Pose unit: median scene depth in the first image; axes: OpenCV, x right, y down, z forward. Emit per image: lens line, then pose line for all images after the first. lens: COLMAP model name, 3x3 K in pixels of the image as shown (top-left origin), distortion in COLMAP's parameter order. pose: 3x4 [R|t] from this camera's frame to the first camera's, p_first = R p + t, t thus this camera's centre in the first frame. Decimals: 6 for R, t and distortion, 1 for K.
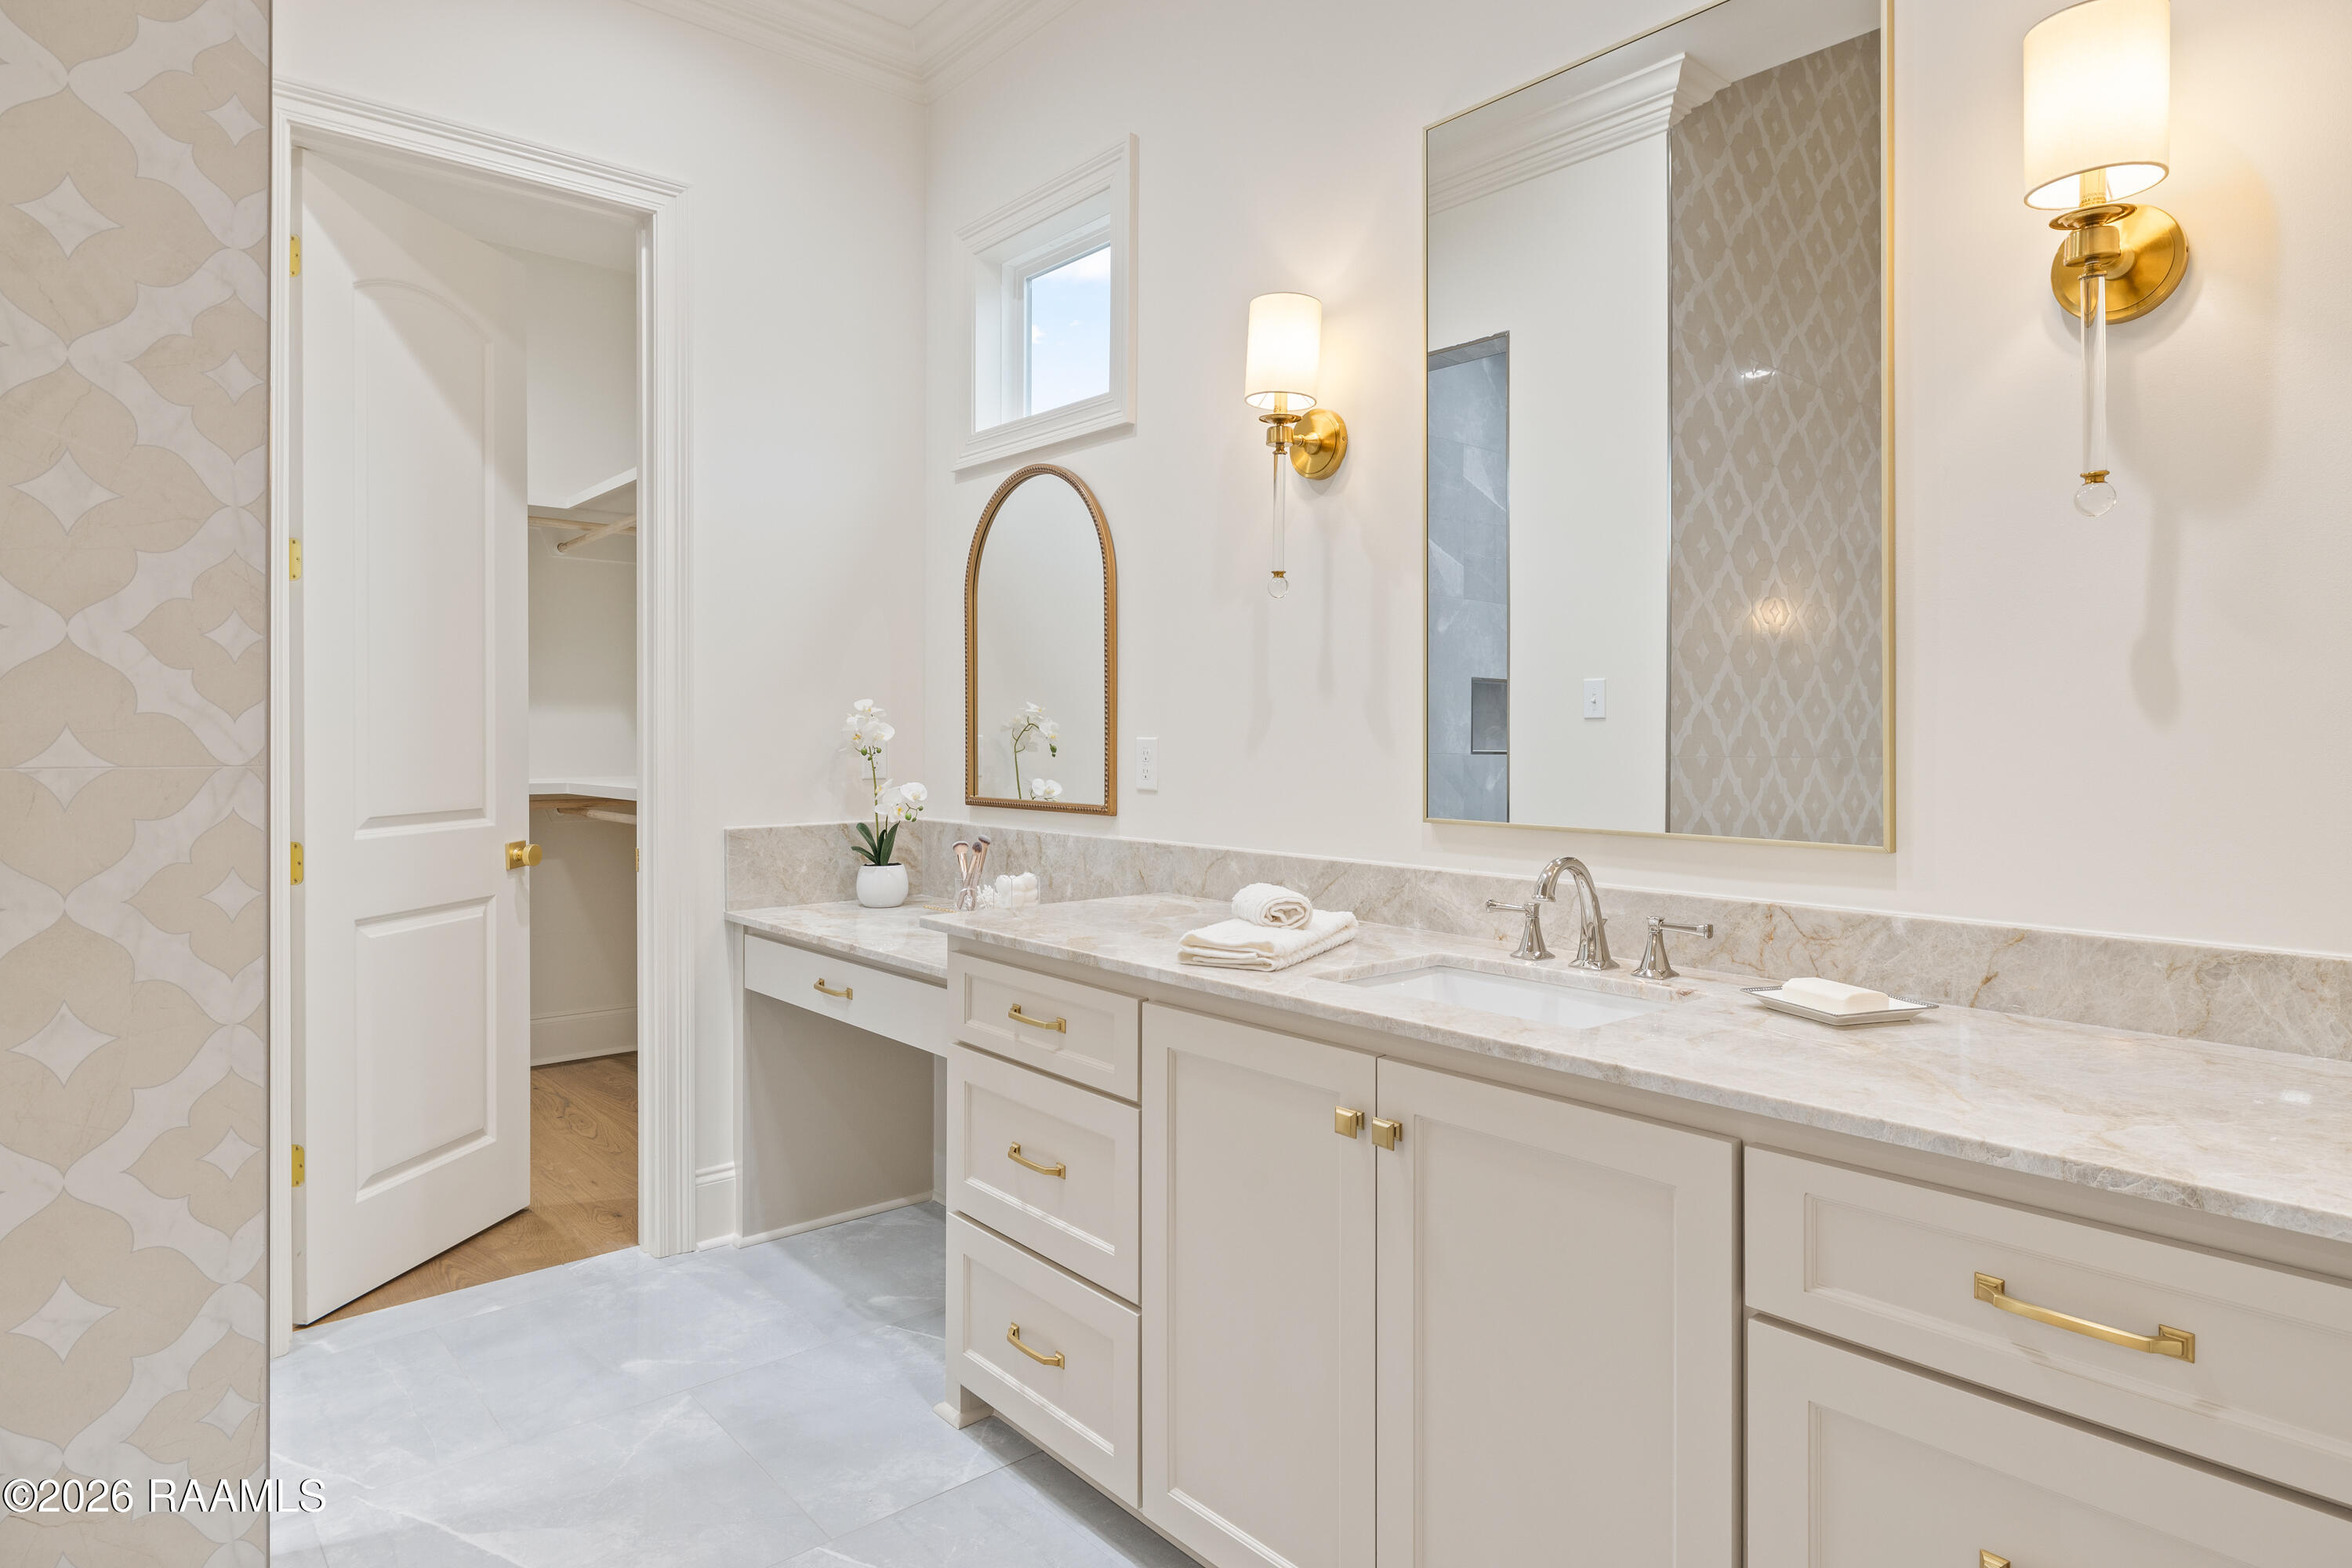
lens RADIAL K [[1283.7, 0, 1176.3], [0, 1283.7, 770.9], [0, 0, 1]] dist [-0.002659, -0.001976]
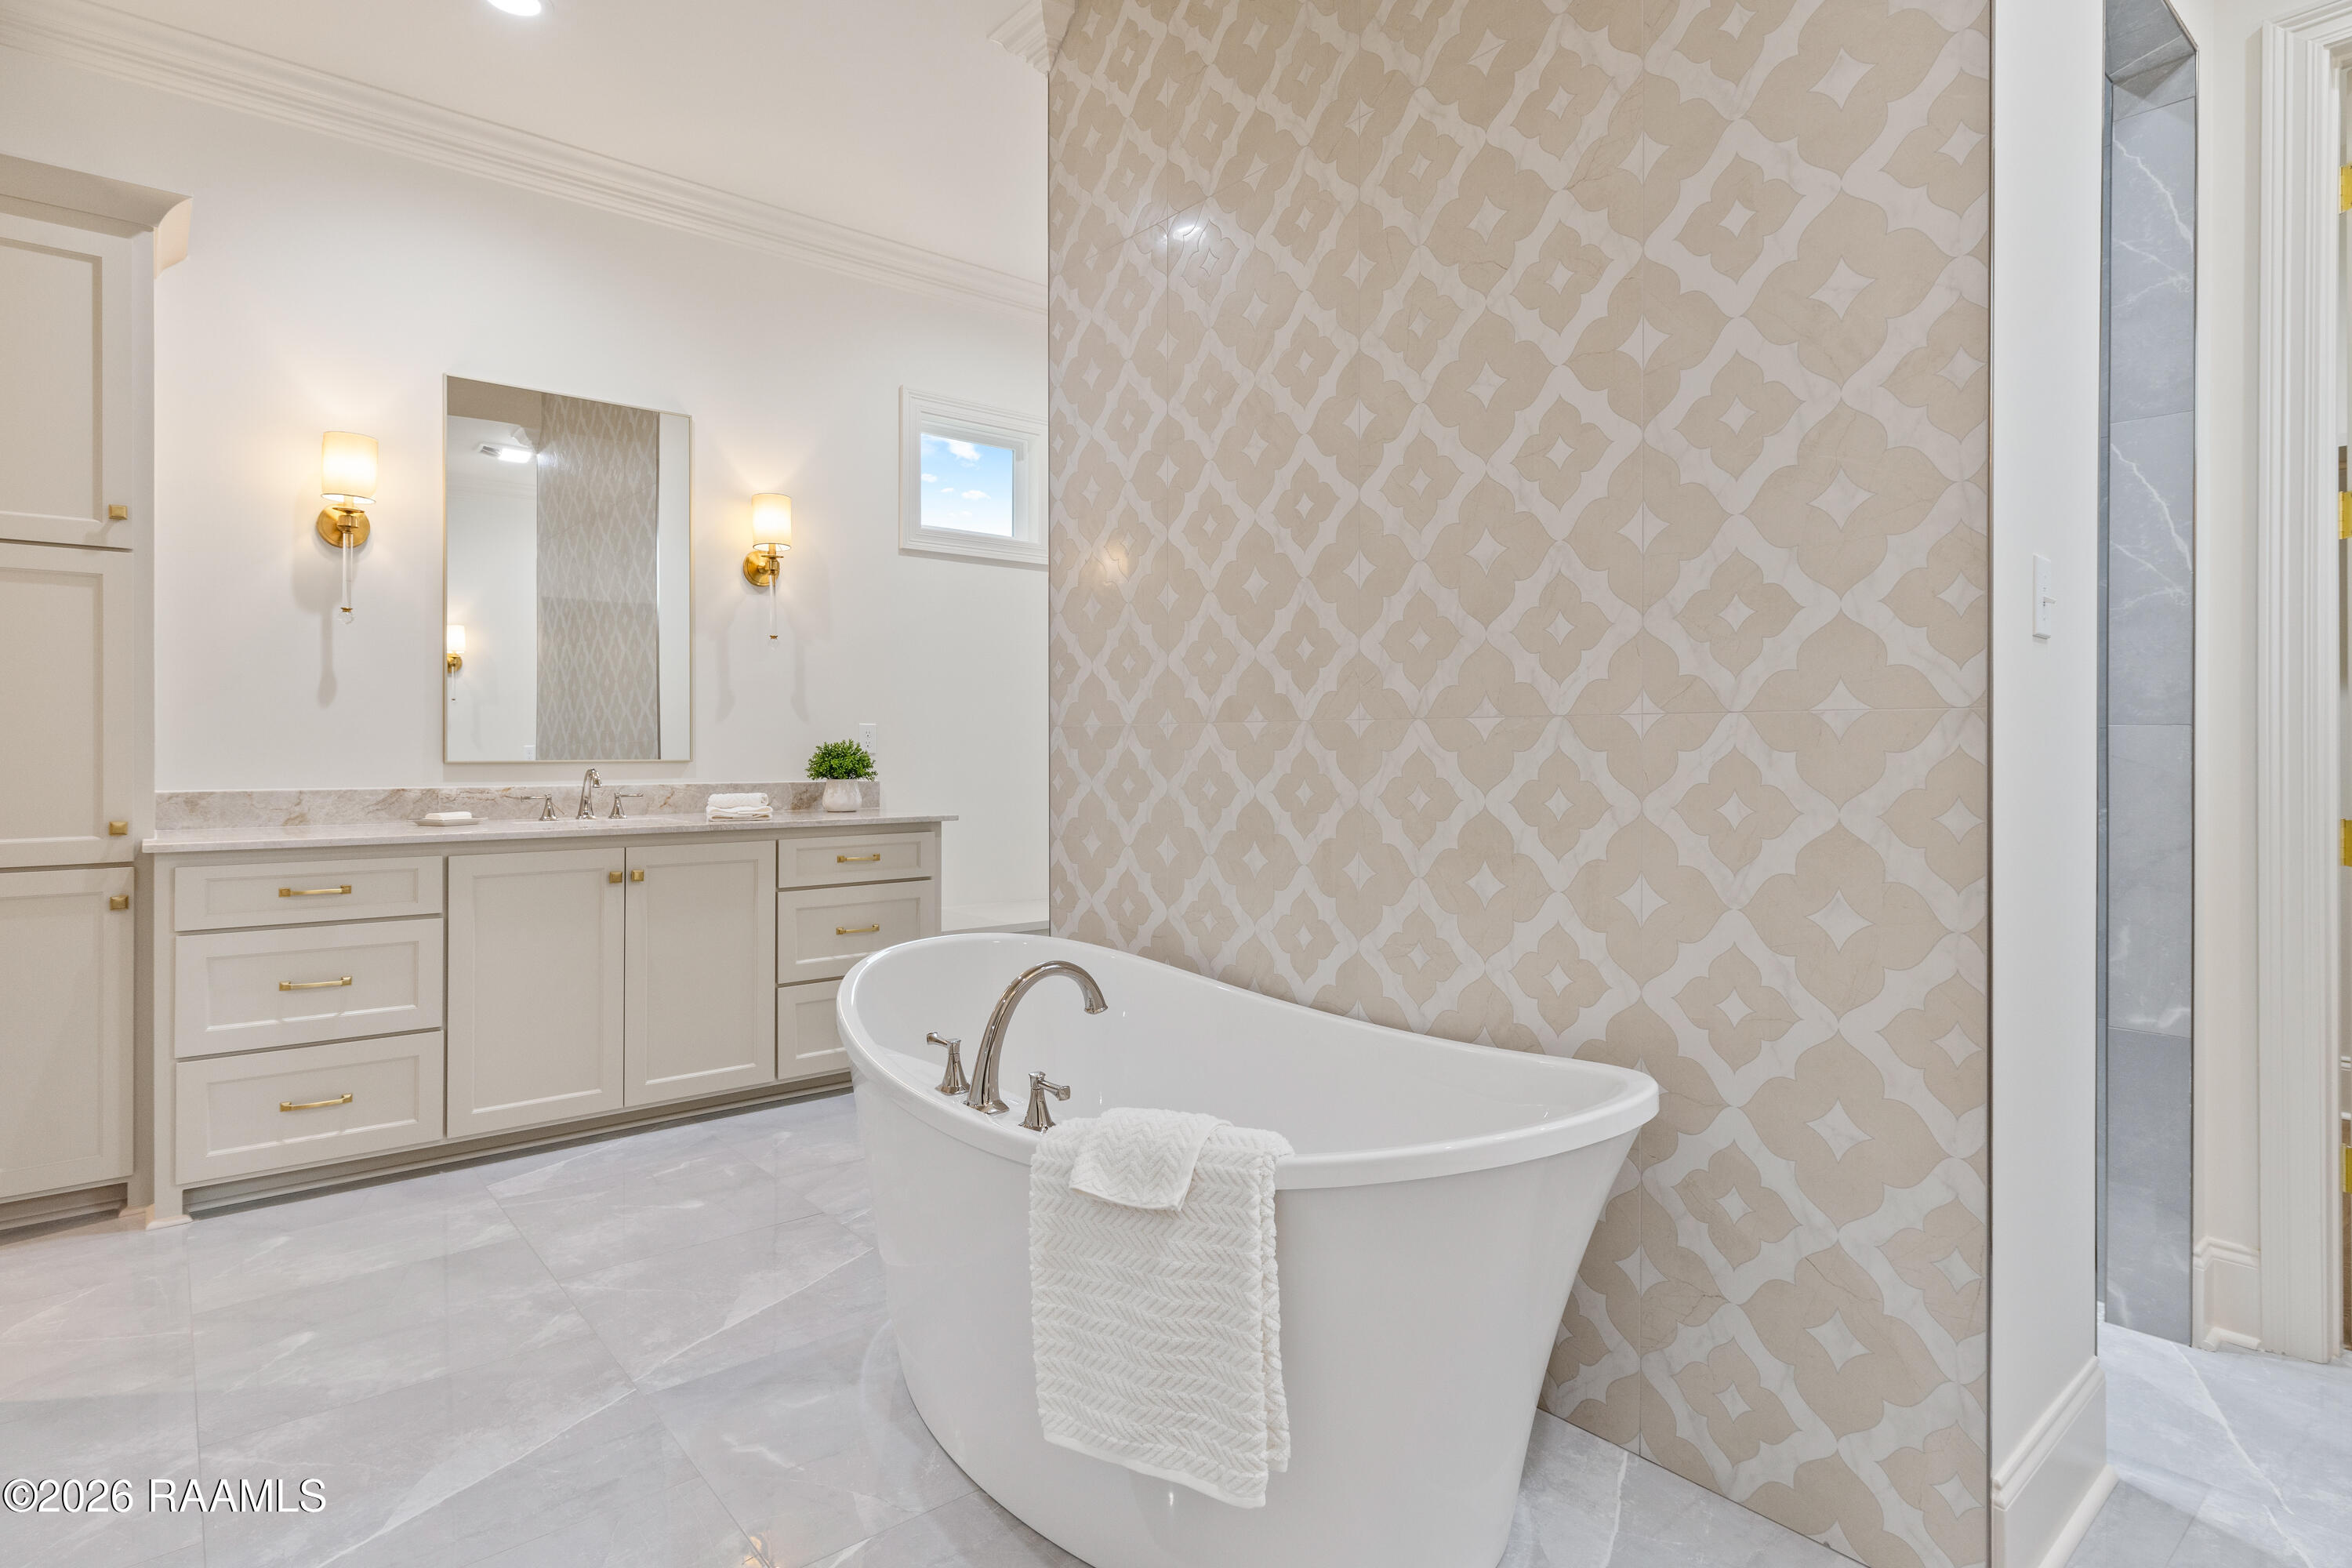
lens RADIAL K [[1222.4, 0, 1174.8], [0, 1222.4, 711.7], [0, 0, 1]] dist [0.000666, 0.000156]
pose [[-0.006478, 0.001337, -0.999978, 0.375521], [0.006450, 0.999978, 0.001295, -0.006443], [0.999958, -0.006441, -0.006486, 0.314984]]
